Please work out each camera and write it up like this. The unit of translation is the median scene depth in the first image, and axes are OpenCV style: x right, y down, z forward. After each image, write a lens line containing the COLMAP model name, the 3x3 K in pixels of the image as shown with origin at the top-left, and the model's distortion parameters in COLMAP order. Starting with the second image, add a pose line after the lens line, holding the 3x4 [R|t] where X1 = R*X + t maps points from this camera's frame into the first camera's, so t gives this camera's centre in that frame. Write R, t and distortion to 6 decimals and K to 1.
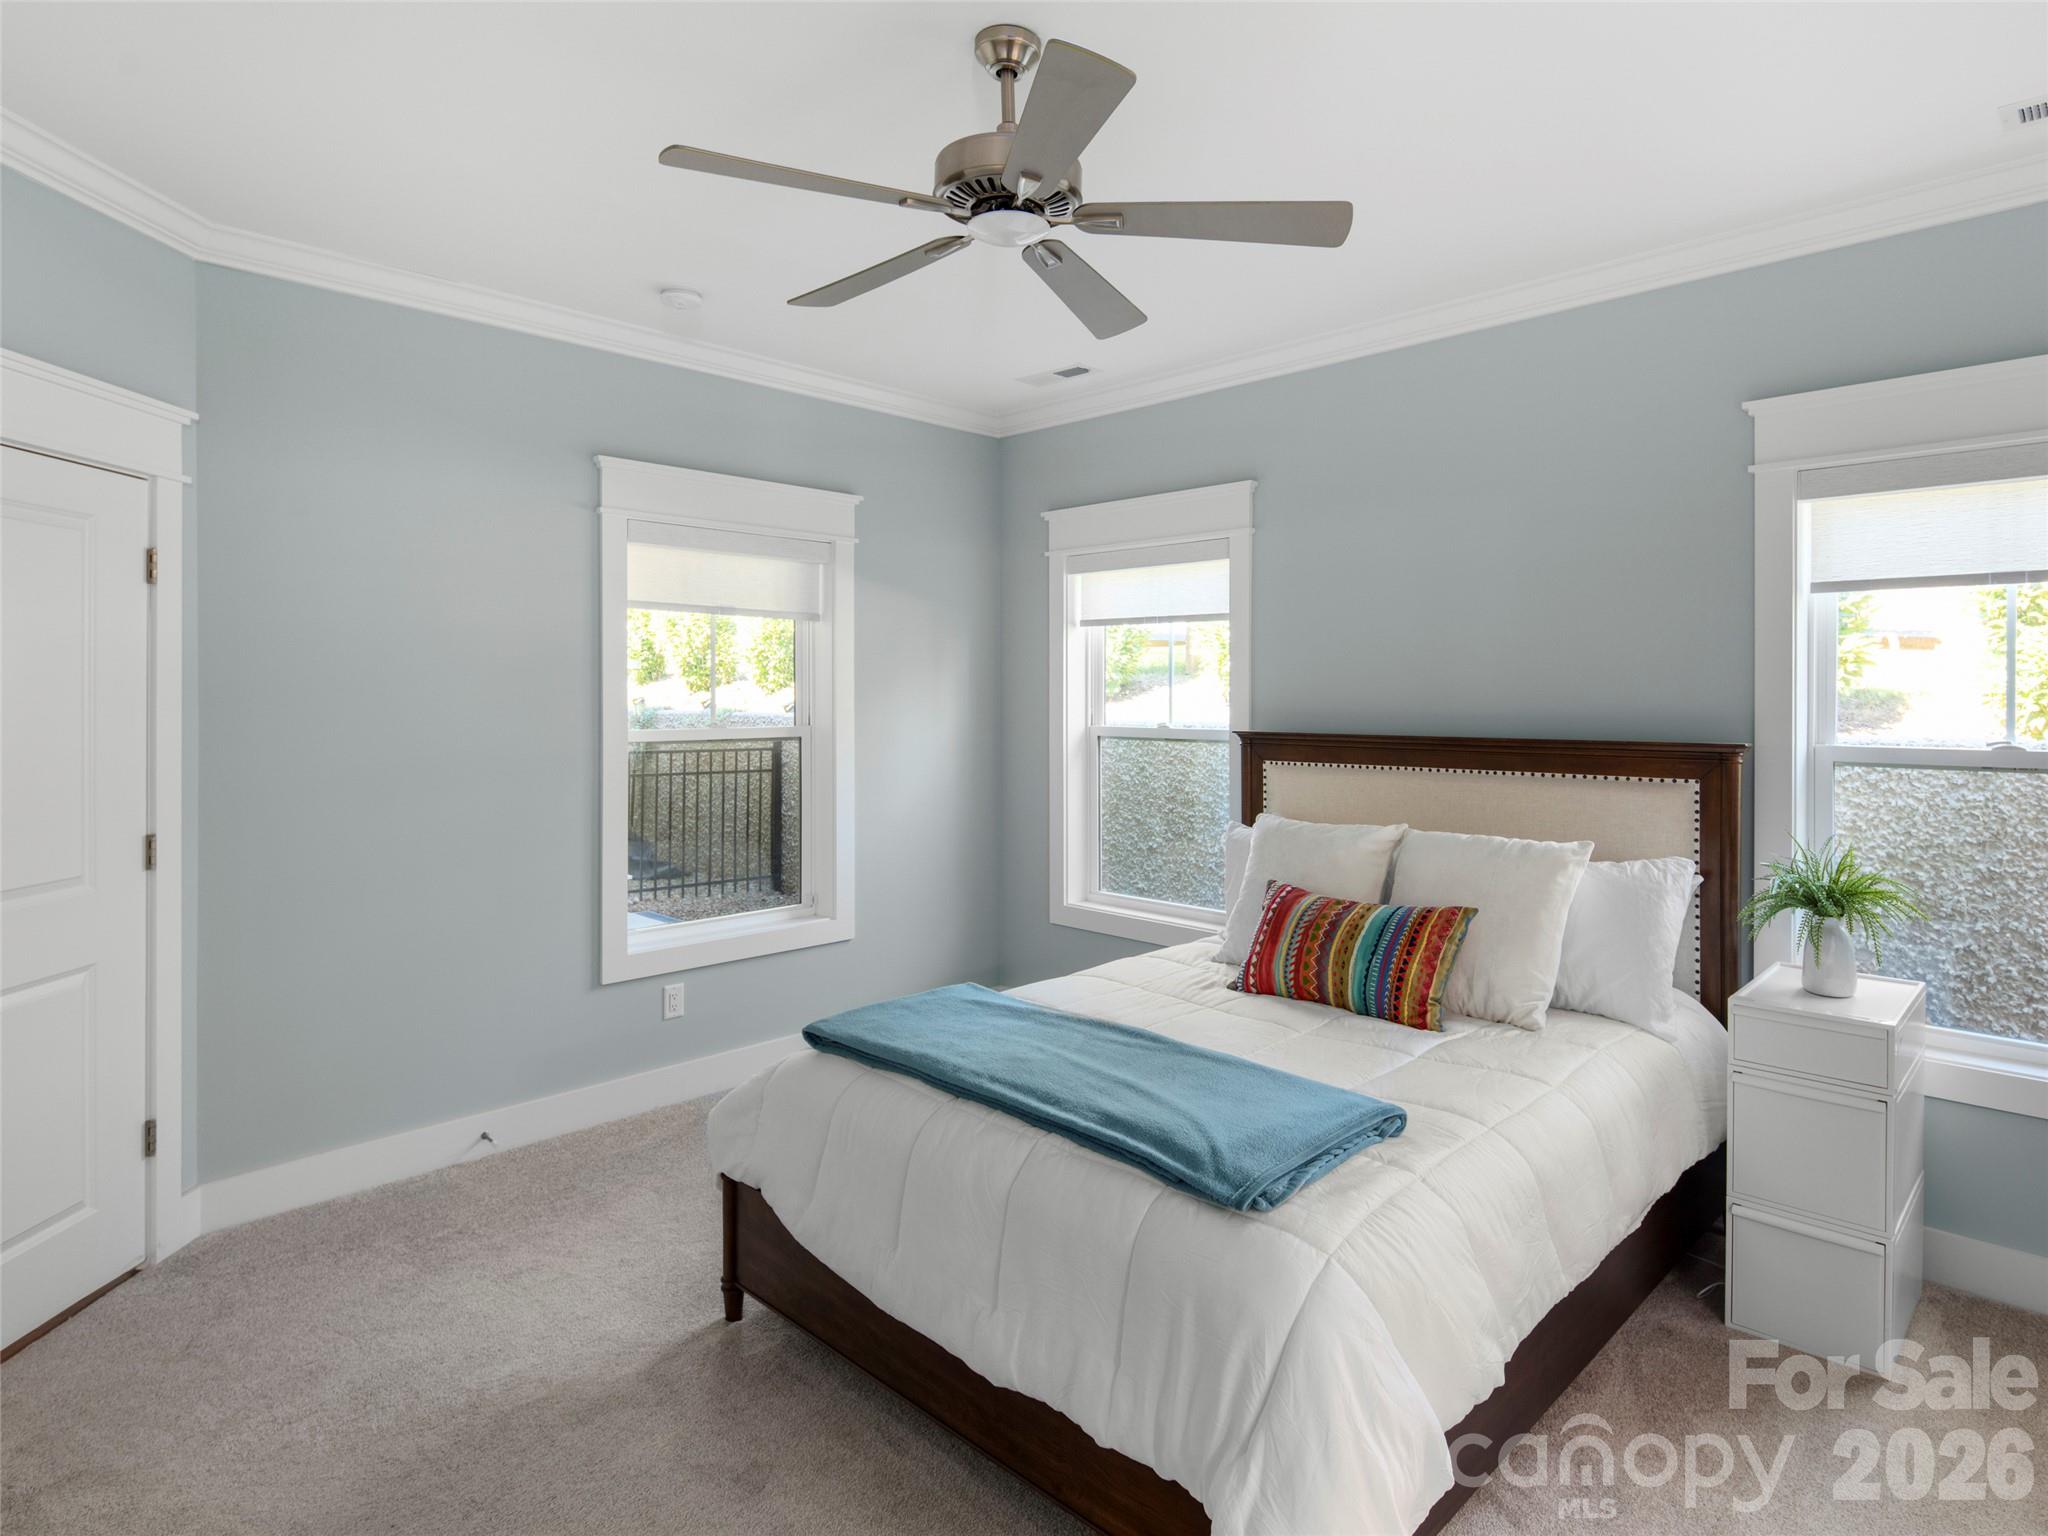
lens RADIAL K [[1133.4, 0, 1022.5], [0, 1133.4, 744.9], [0, 0, 1]] dist [0.003233, -0.002601]
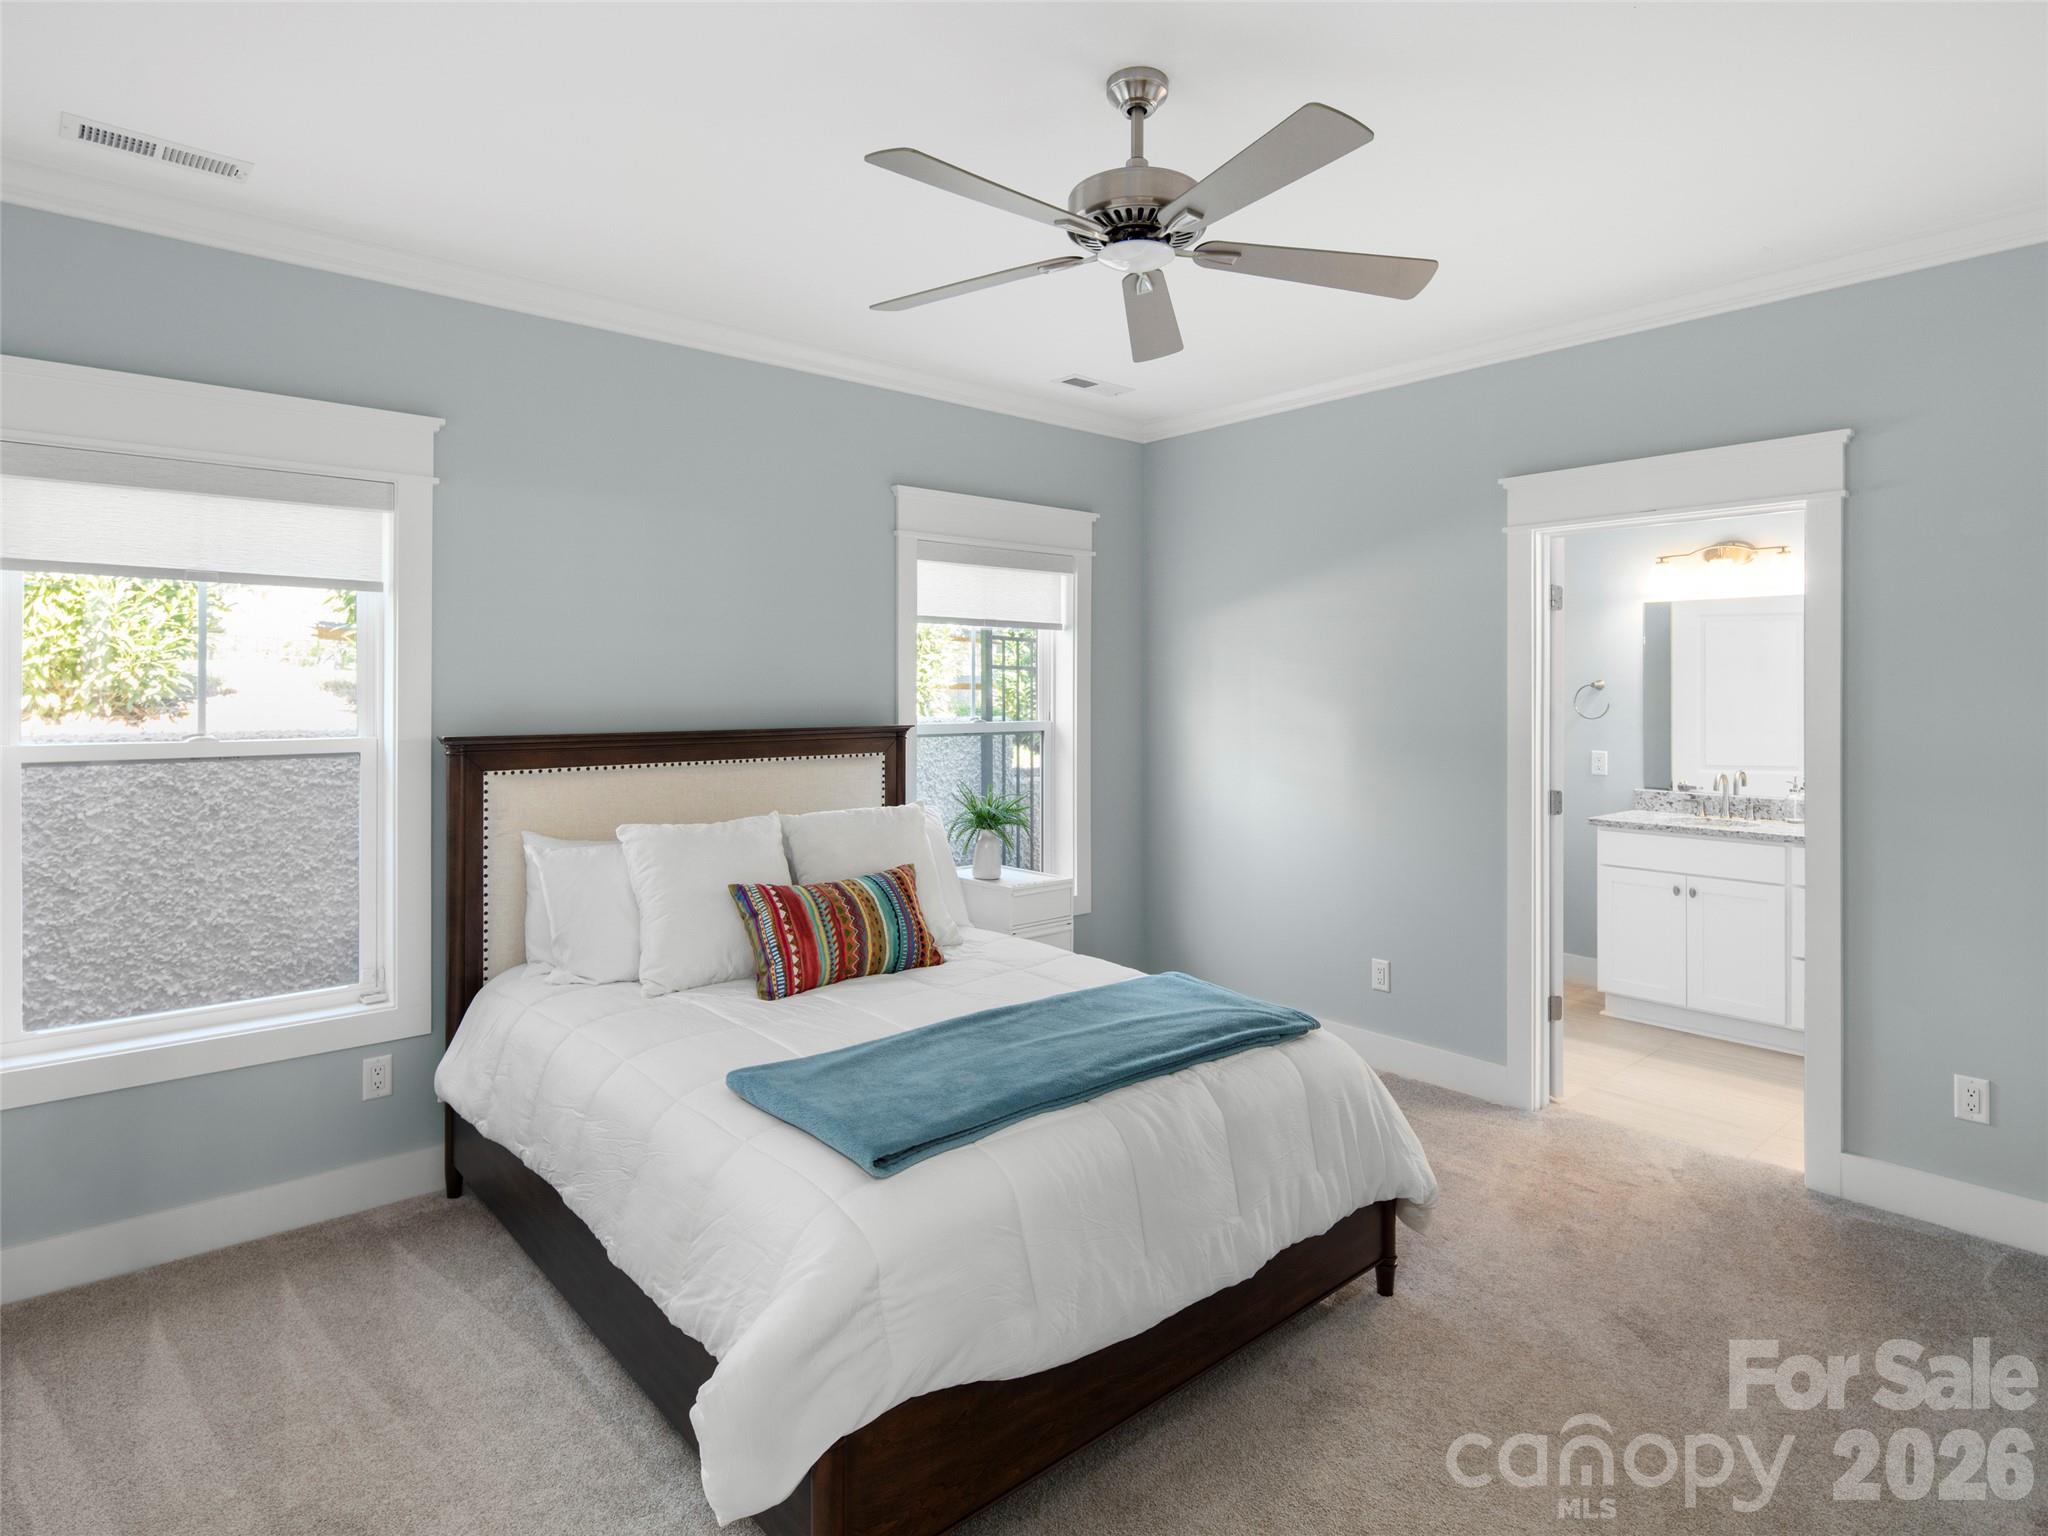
lens RADIAL K [[1177.3, 0, 1024.3], [0, 1177.3, 711.9], [0, 0, 1]] dist [0.003185, 0.000193]
pose [[0.049426, -0.017201, 0.998630, -0.830369], [0.045061, 0.998872, 0.014975, -0.032651], [-0.997761, 0.044259, 0.050145, 0.768376]]
